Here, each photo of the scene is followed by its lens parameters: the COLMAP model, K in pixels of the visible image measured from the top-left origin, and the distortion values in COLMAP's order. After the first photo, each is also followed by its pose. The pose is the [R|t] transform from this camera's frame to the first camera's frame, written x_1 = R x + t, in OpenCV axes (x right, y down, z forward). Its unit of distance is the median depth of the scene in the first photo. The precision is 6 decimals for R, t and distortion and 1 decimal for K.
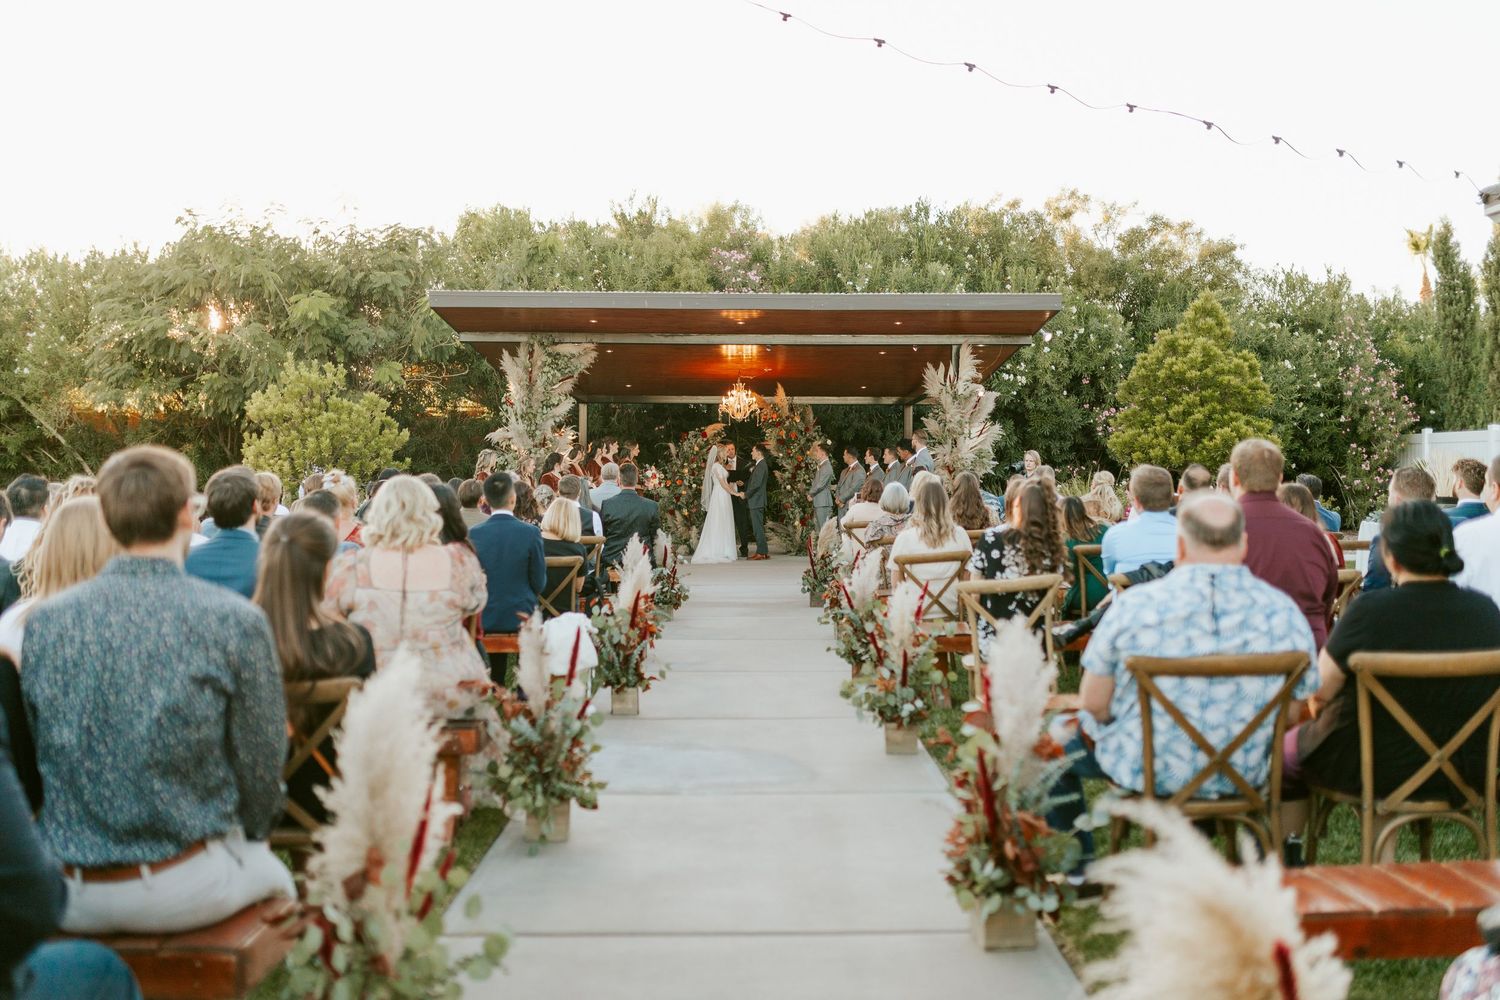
lens RADIAL K [[1429.0, 0, 751.4], [0, 1429.0, 500.4], [0, 0, 1]] dist [0.015037, 0.000000]
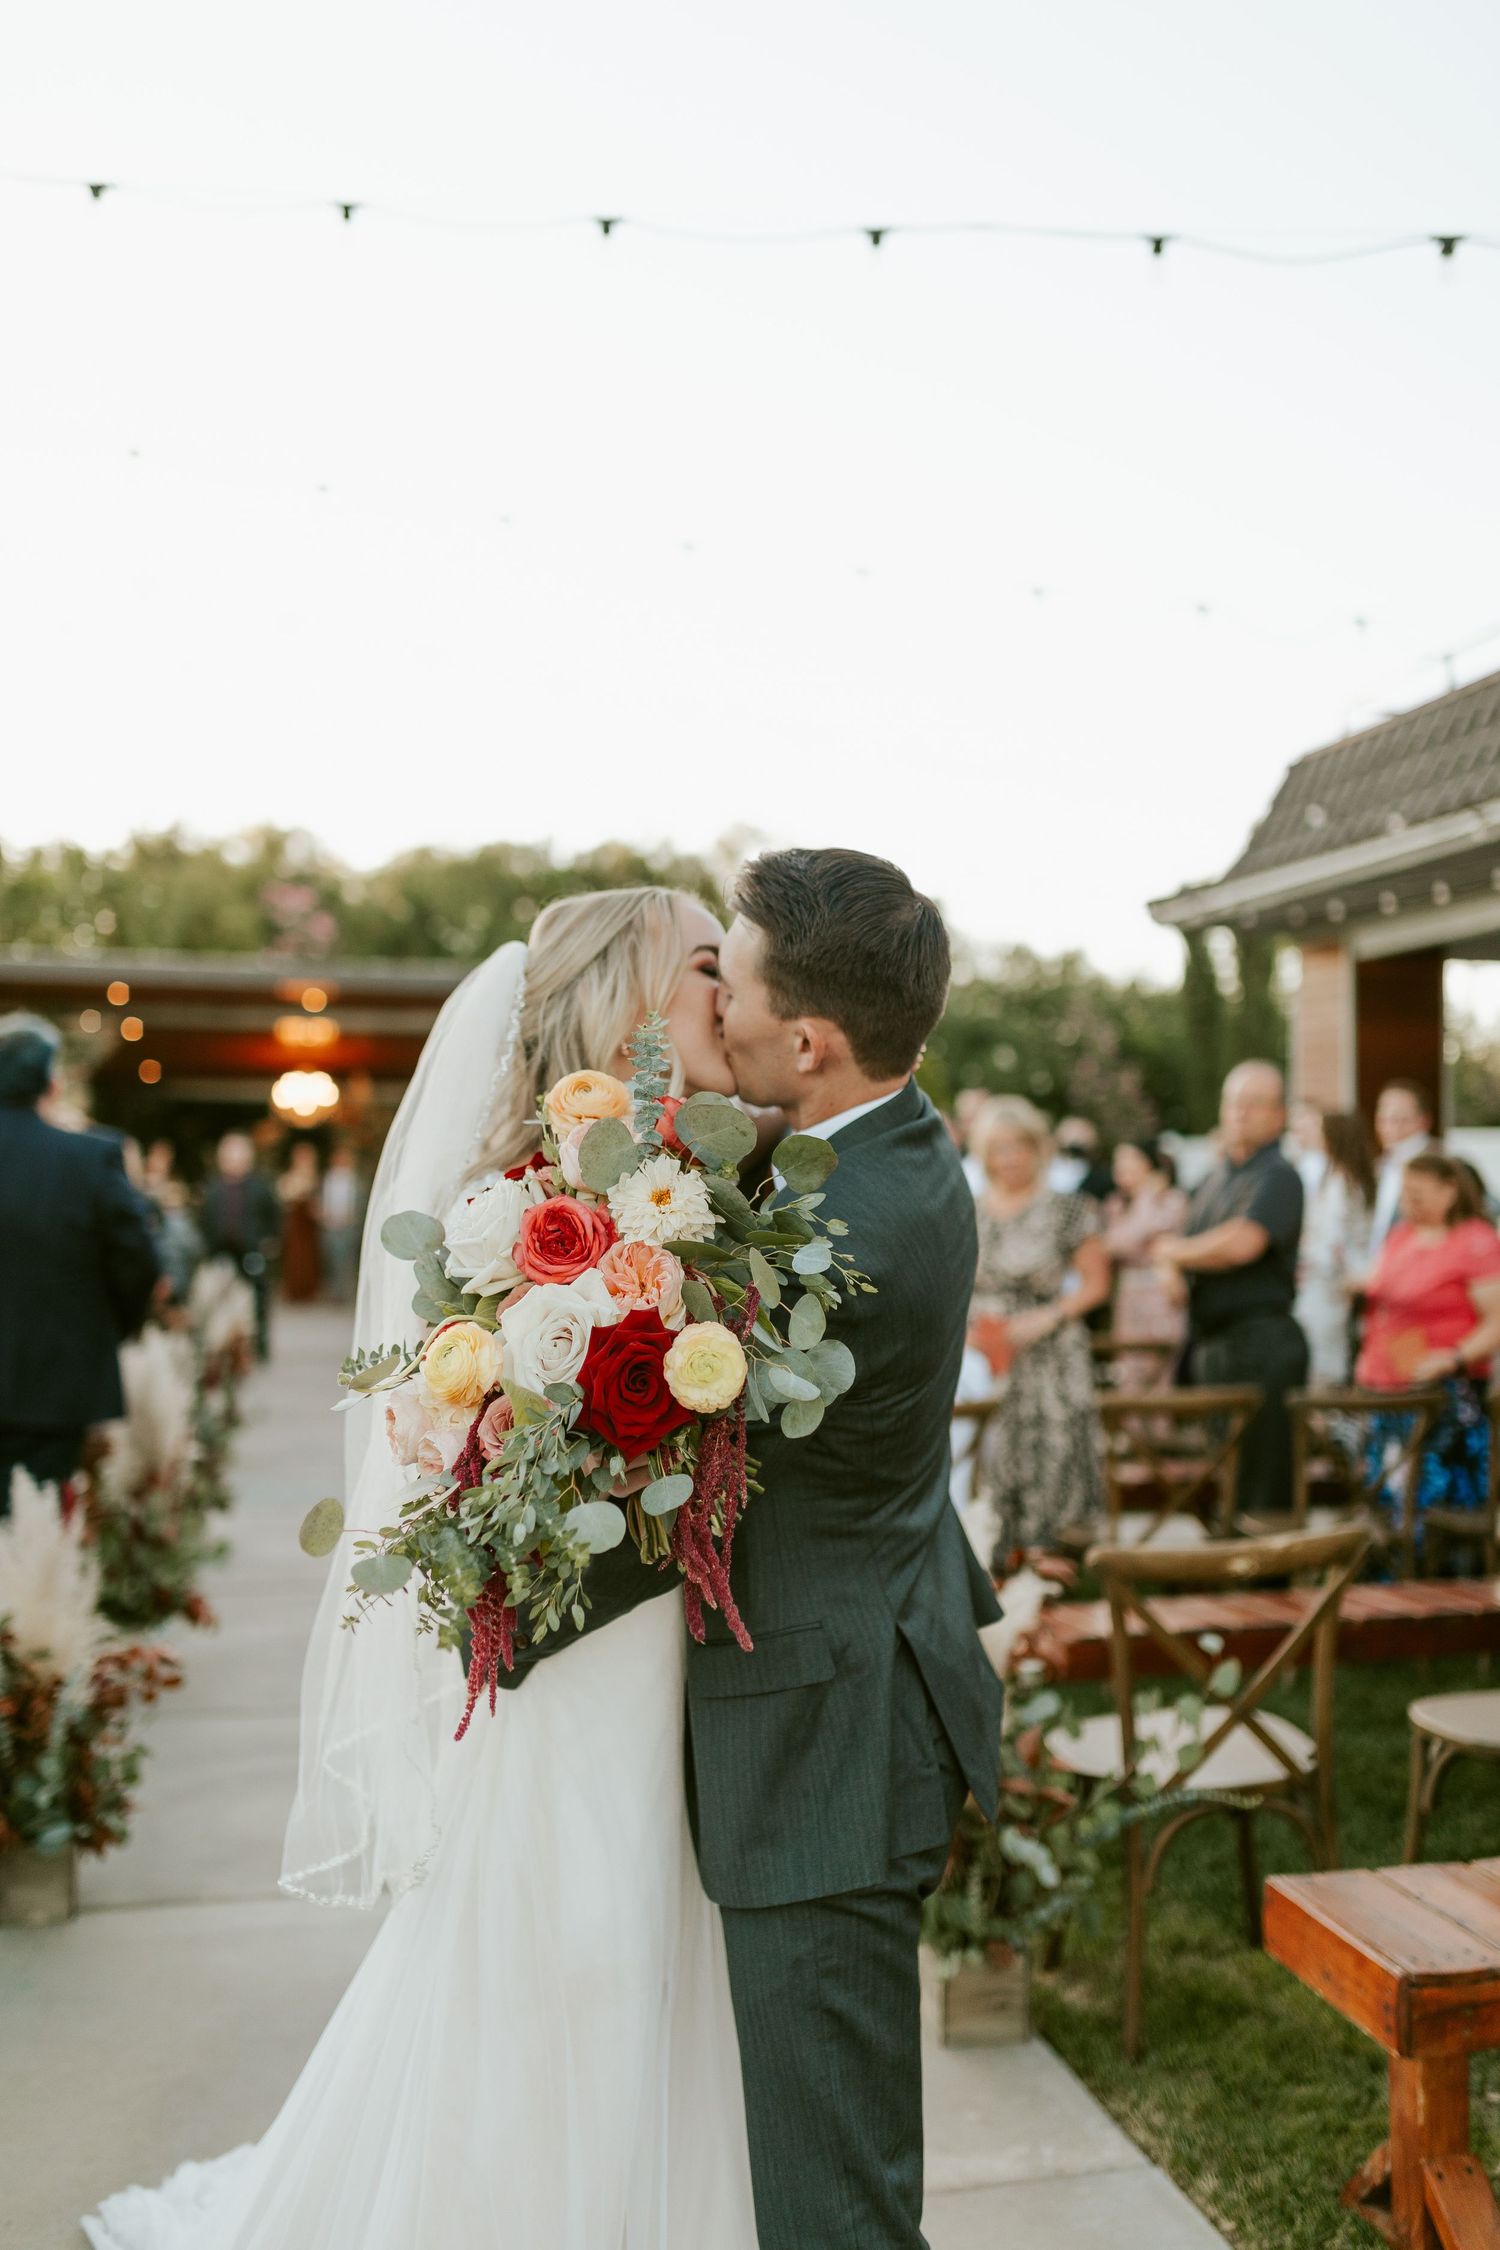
lens RADIAL K [[2143.6, 0, 741.7], [0, 2143.6, 1128.5], [0, 0, 1]] dist [0.015037, 0.000000]
pose [[0.978540, 0.003671, 0.206026, -0.015957], [0.006336, 0.998833, -0.047889, 0.002120], [-0.205961, 0.048167, 0.977374, -0.143645]]
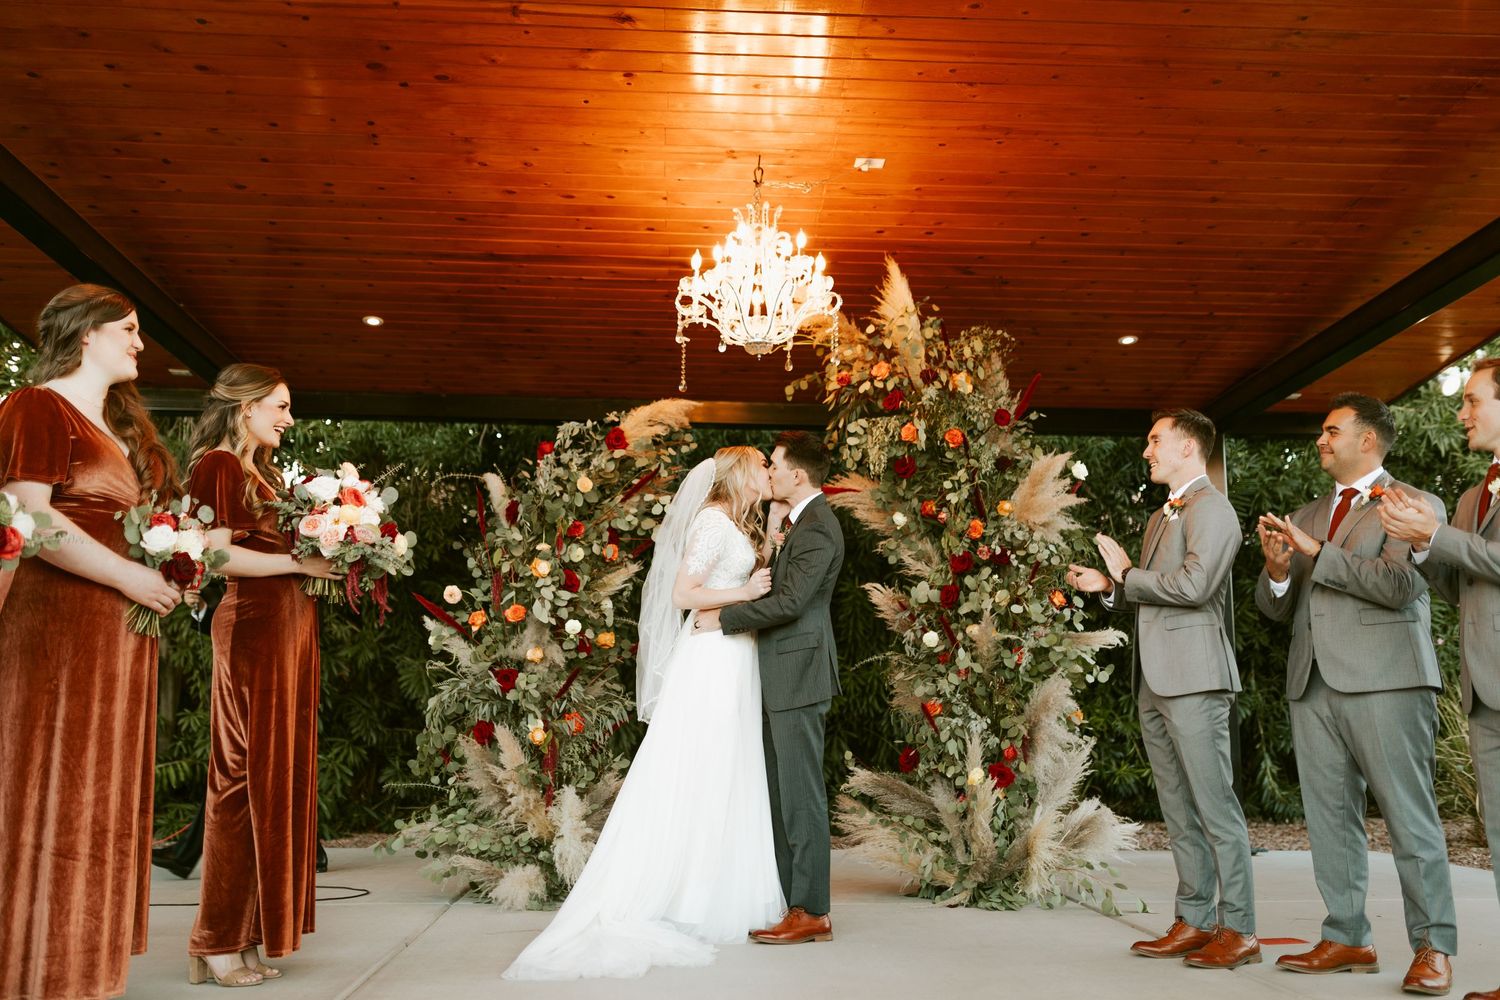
lens RADIAL K [[1429.0, 0, 746.6], [0, 1429.0, 499.6], [0, 0, 1]] dist [0.015037, 0.000000]
pose [[0.997661, 0.012568, 0.067189, -0.026488], [0.000175, 0.982478, -0.186377, 0.014928], [-0.068355, 0.185953, 0.980178, 0.736793]]
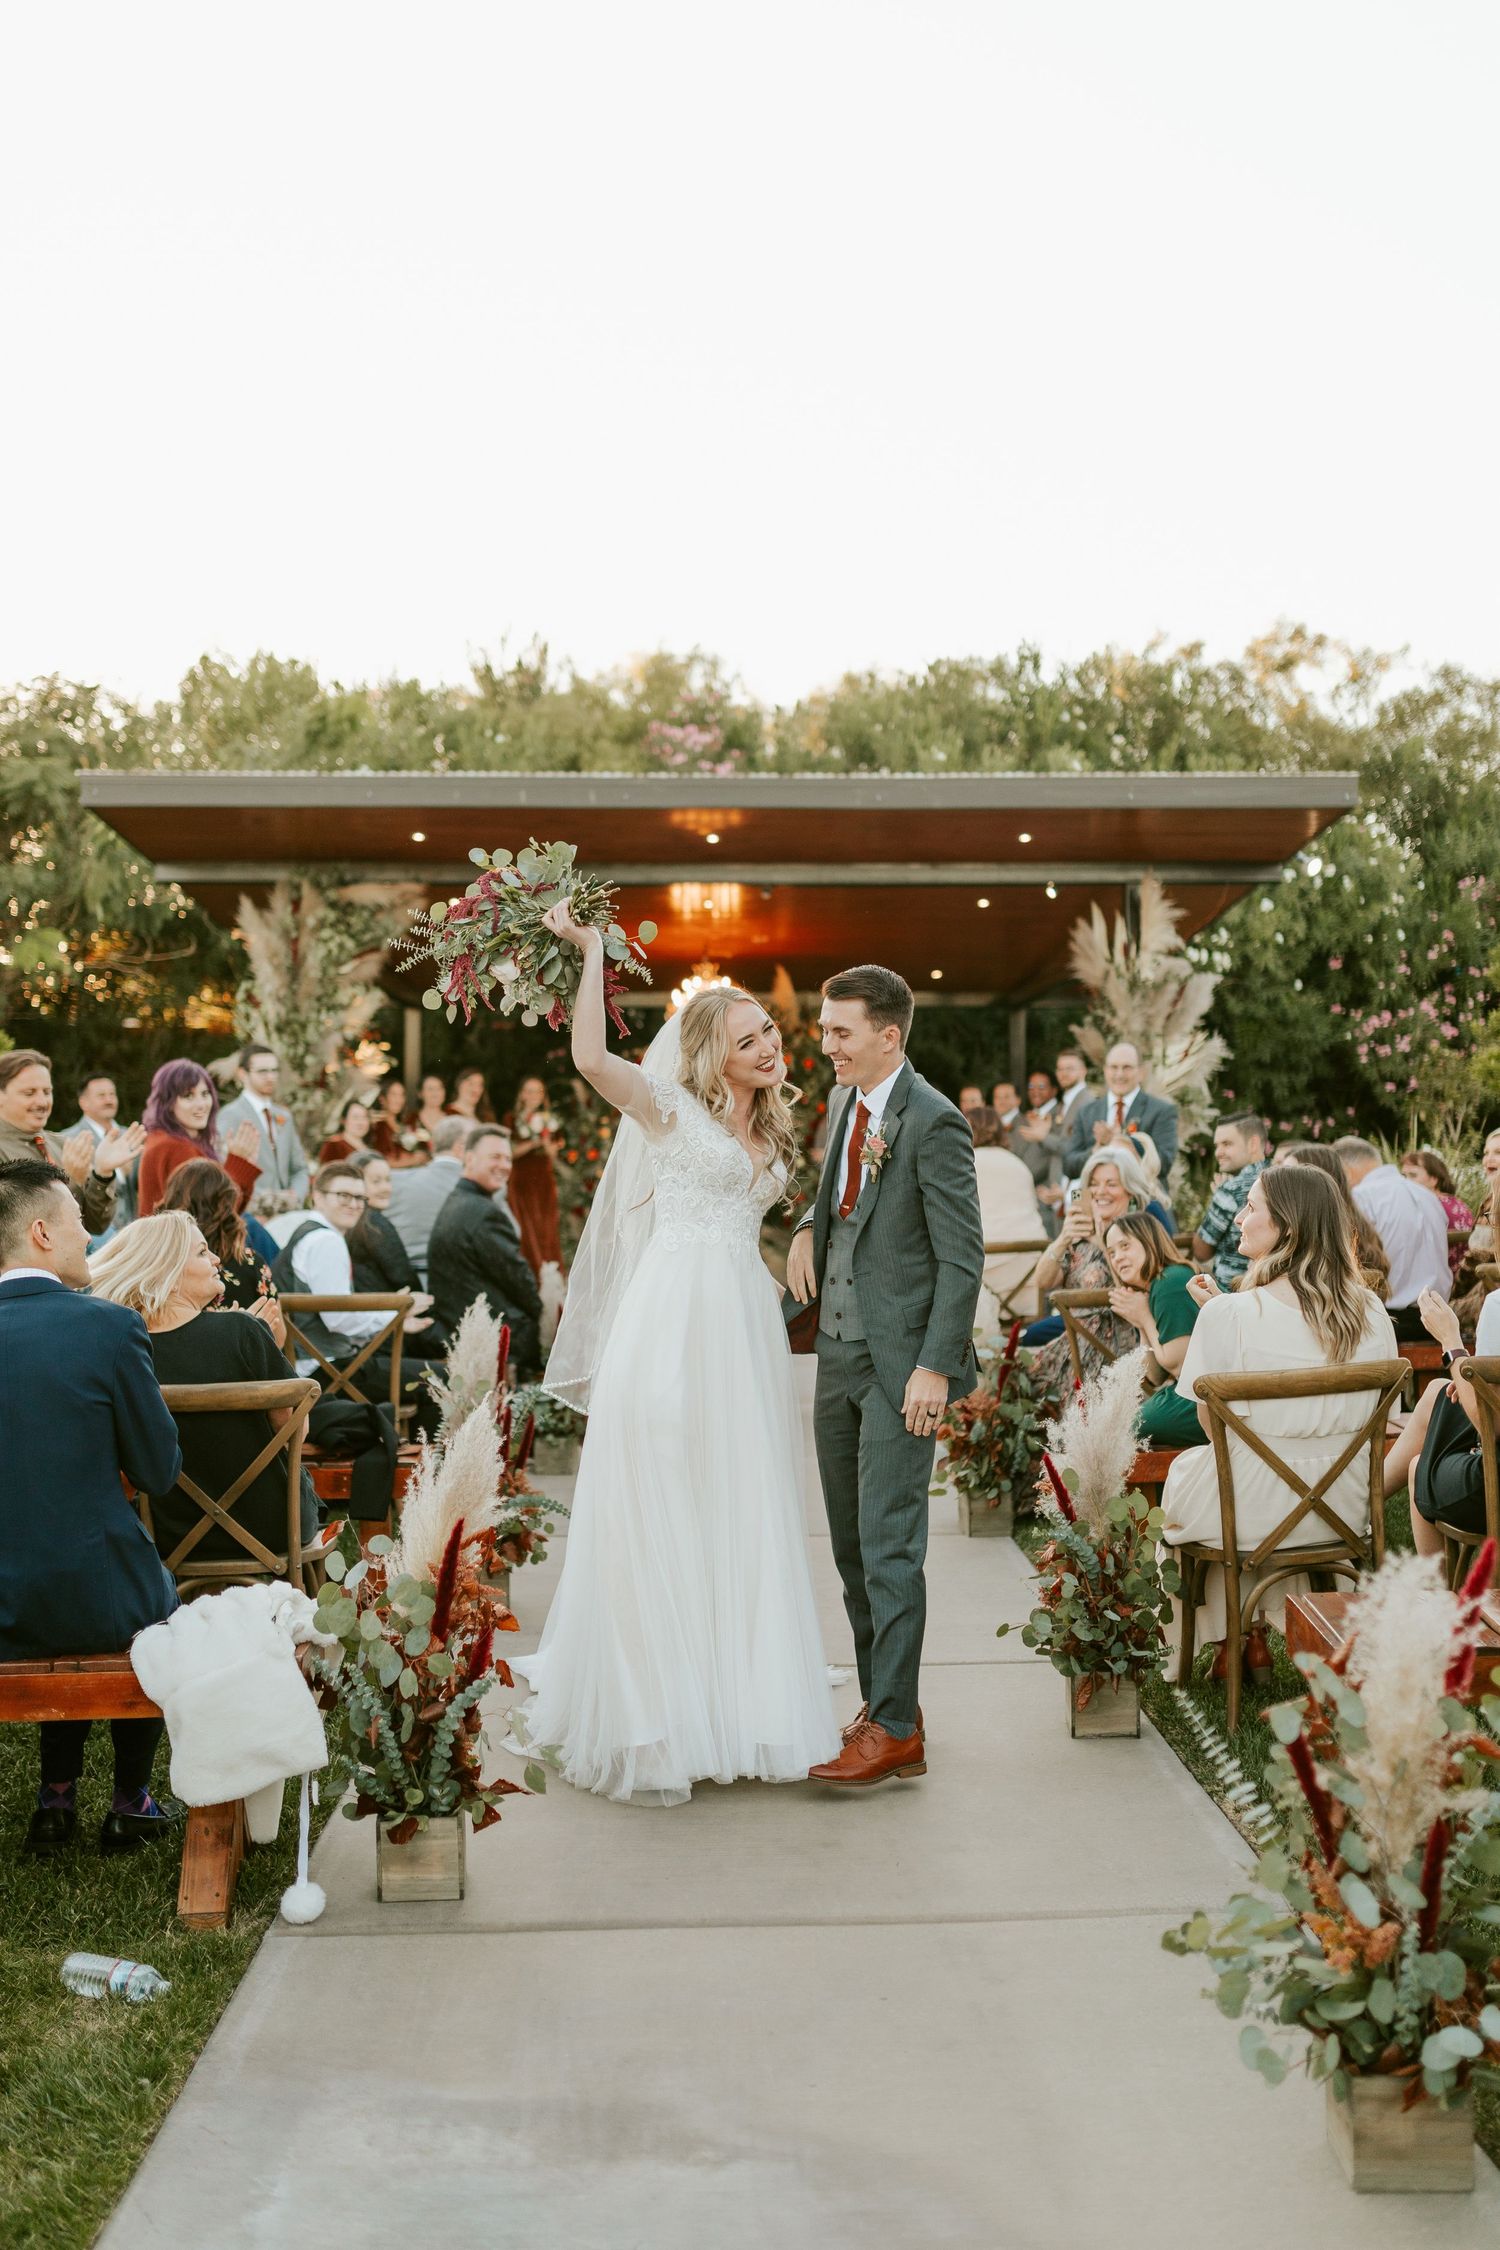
lens RADIAL K [[2143.6, 0, 760.2], [0, 2143.6, 1124.2], [0, 0, 1]] dist [0.015037, 0.000000]
pose [[0.999624, -0.007261, 0.026455, -0.009597], [0.007864, 0.999710, -0.022740, -0.005531], [-0.026282, 0.022939, 0.999391, 0.208656]]
